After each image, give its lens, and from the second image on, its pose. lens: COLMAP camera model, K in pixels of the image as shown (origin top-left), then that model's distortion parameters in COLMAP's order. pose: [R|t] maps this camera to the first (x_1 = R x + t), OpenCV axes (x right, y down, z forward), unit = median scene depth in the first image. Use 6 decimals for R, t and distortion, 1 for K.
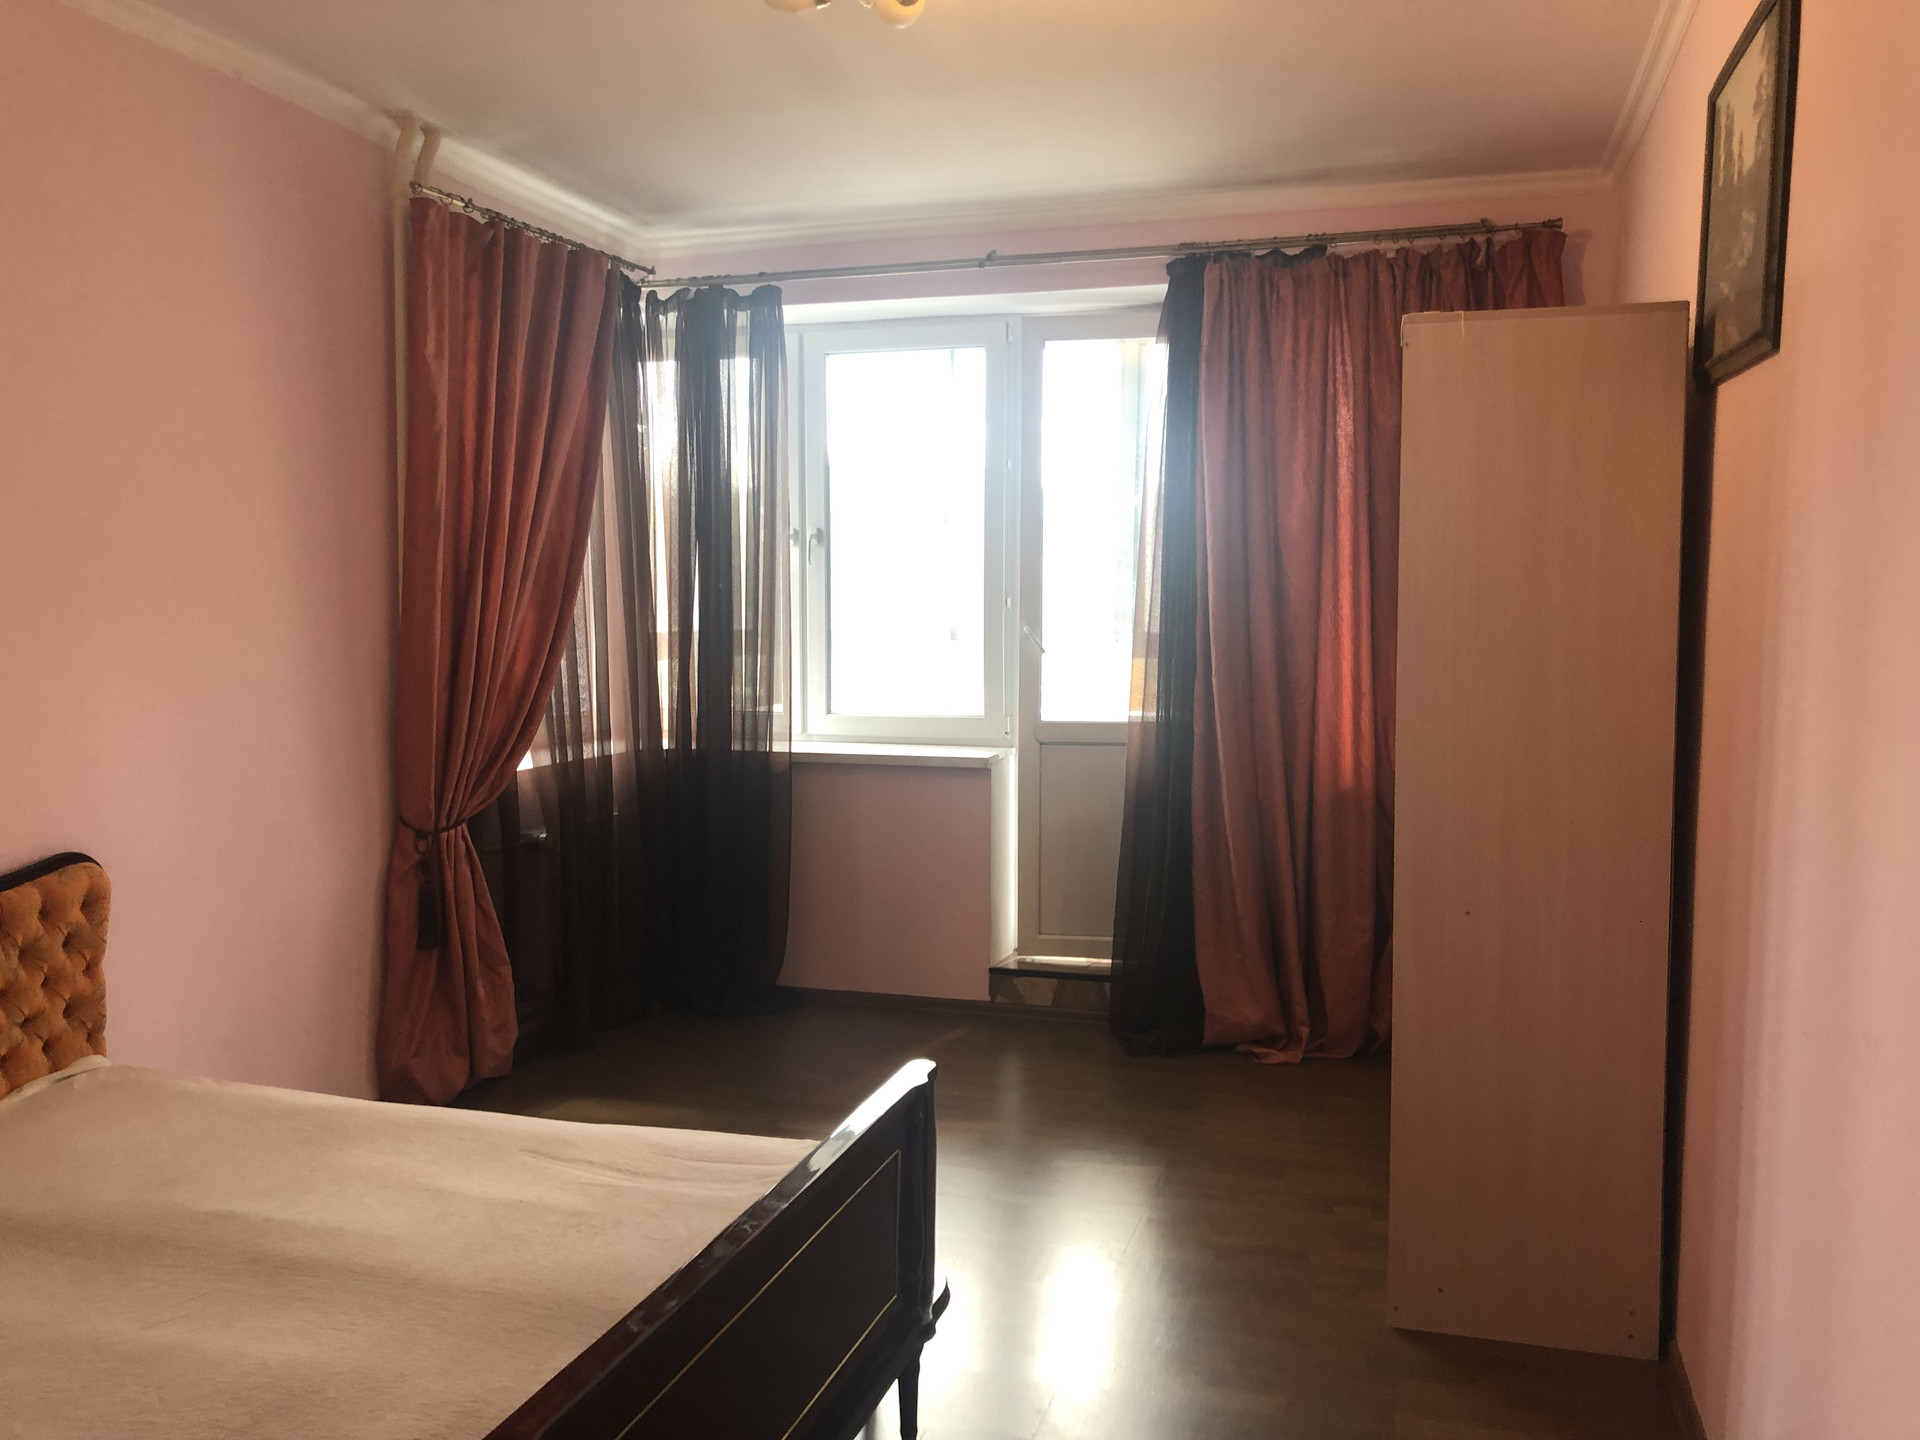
lens RADIAL K [[1576.8, 0, 960.0], [0, 1576.8, 720.0], [0, 0, 1]] dist [0.027038, -0.000462]
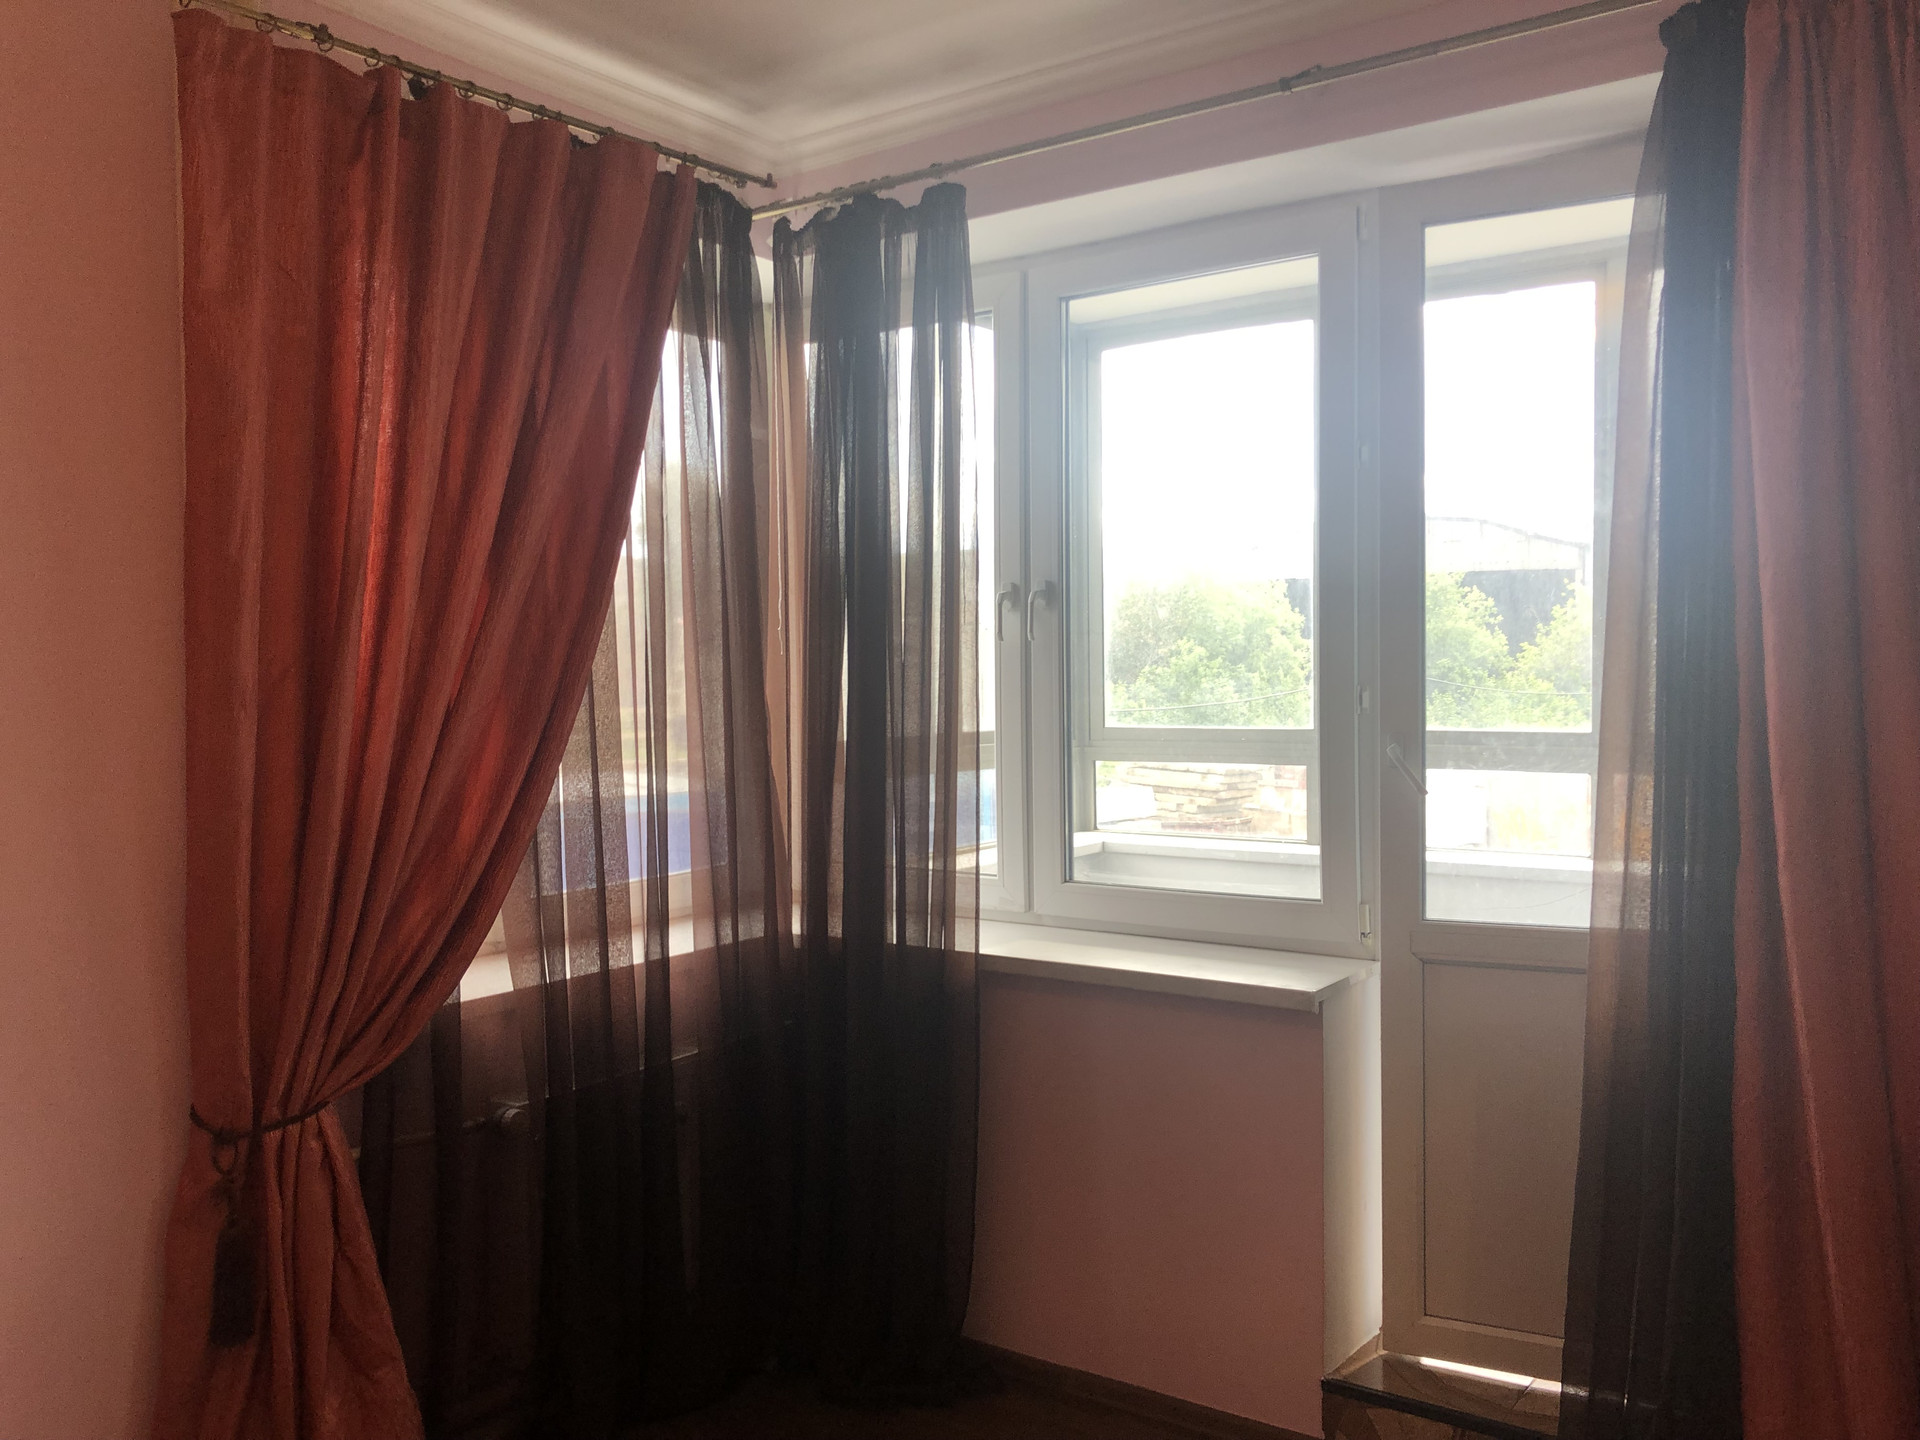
lens RADIAL K [[1575.6, 0, 922.3], [0, 1575.6, 685.1], [0, 0, 1]] dist [0.098020, -0.155593]
pose [[0.947935, -0.005640, -0.318414, 0.076119], [-0.011515, 0.998582, -0.051968, -0.059745], [0.318256, 0.052929, 0.946526, 0.503670]]
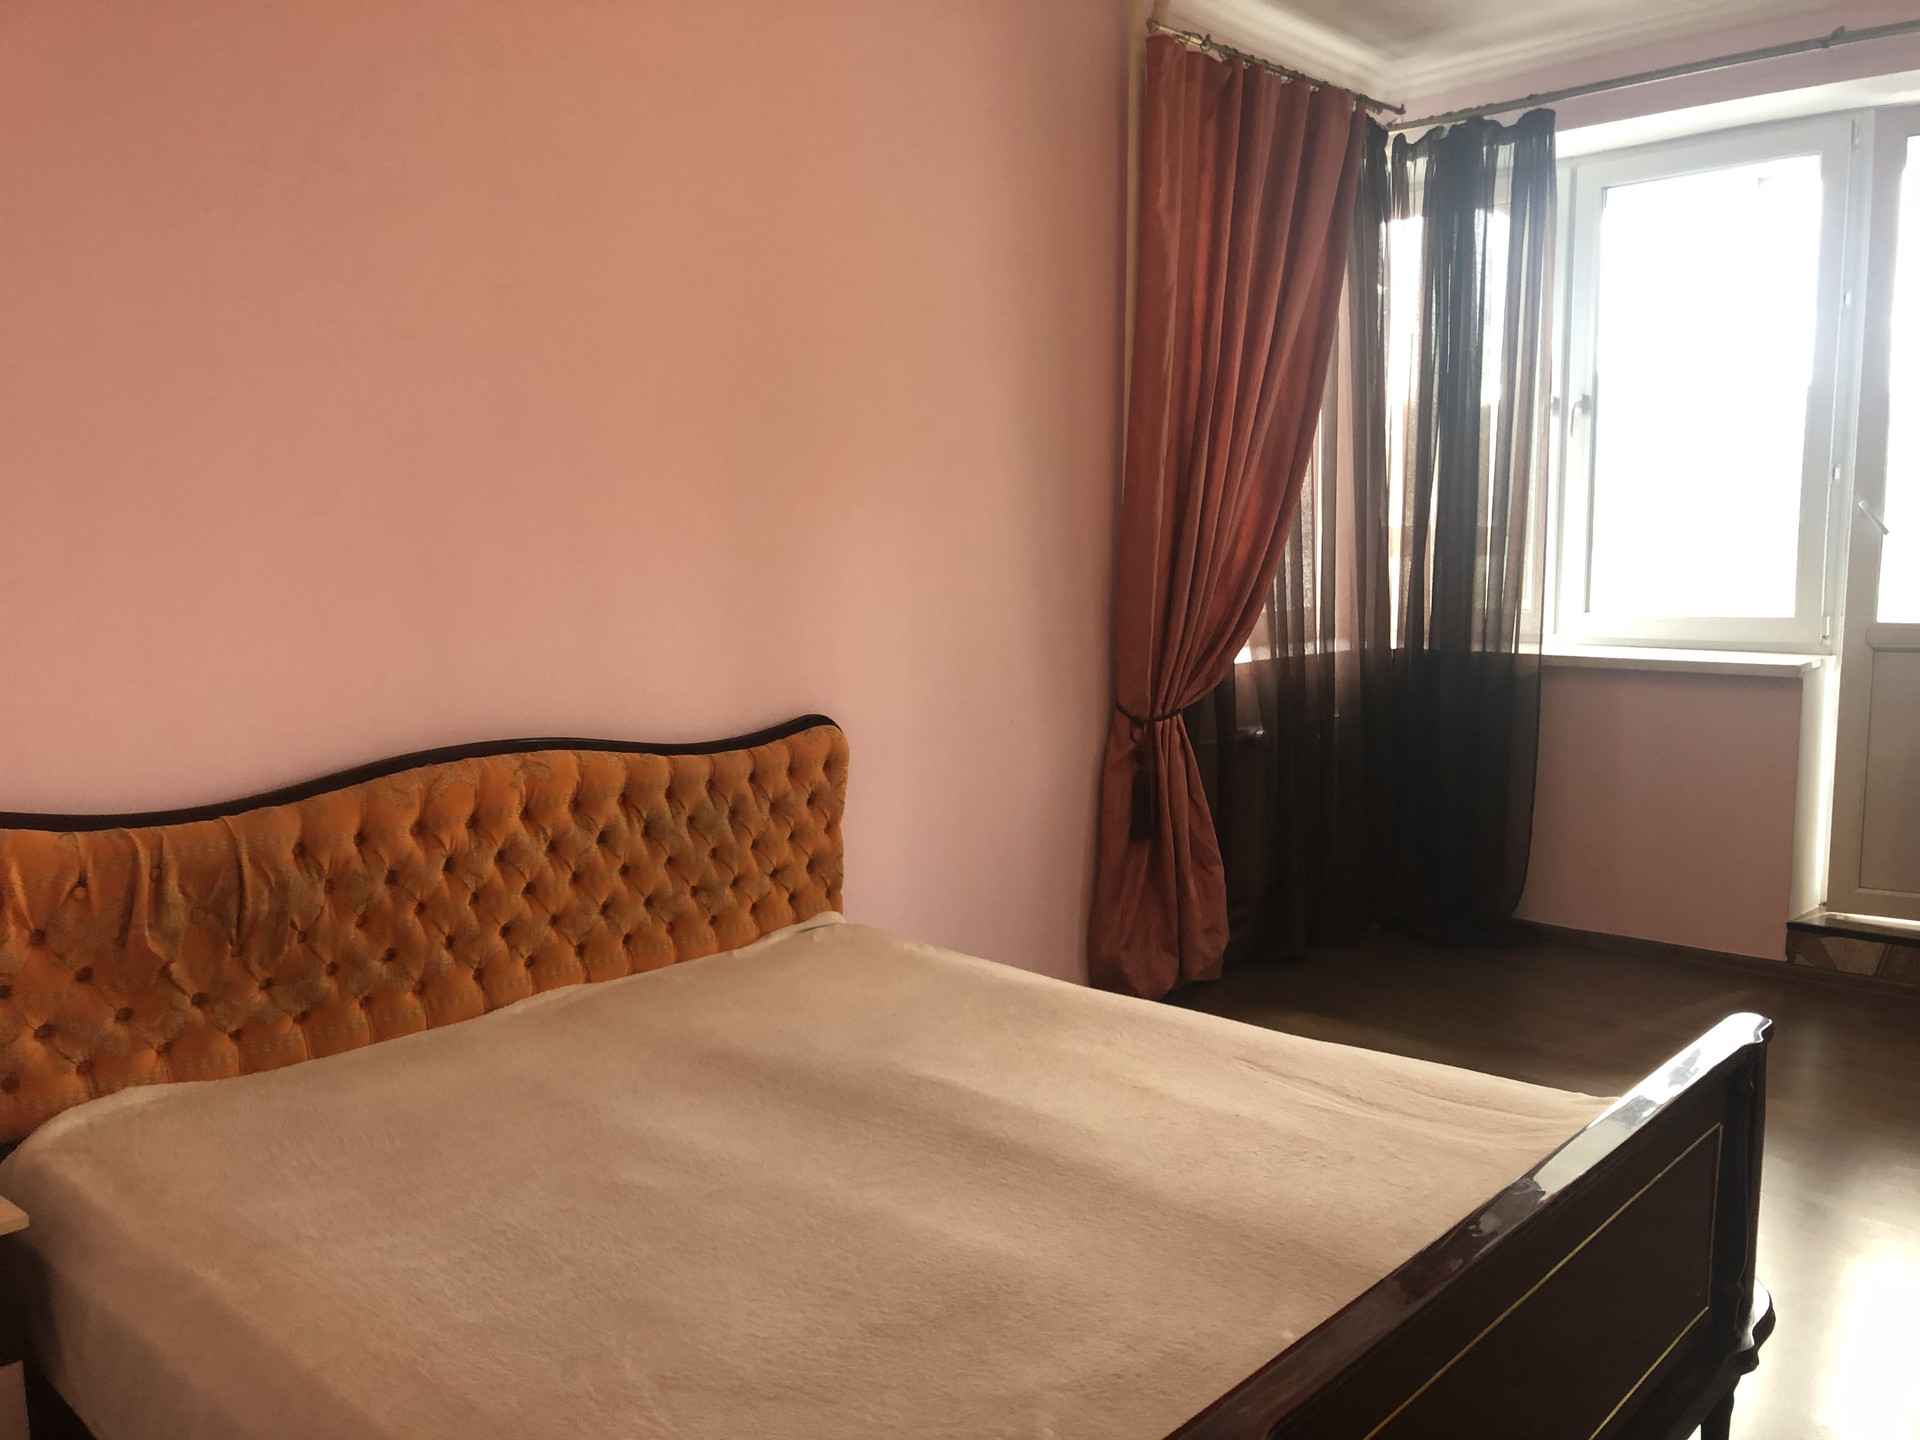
lens RADIAL K [[1593.7, 0, 960.0], [0, 1593.7, 720.0], [0, 0, 1]] dist [0.020010, -0.015962]
pose [[0.904888, 0.042350, -0.423538, -0.027136], [-0.023293, 0.998474, 0.050075, 0.024007], [0.425013, -0.035446, 0.904493, 0.076827]]
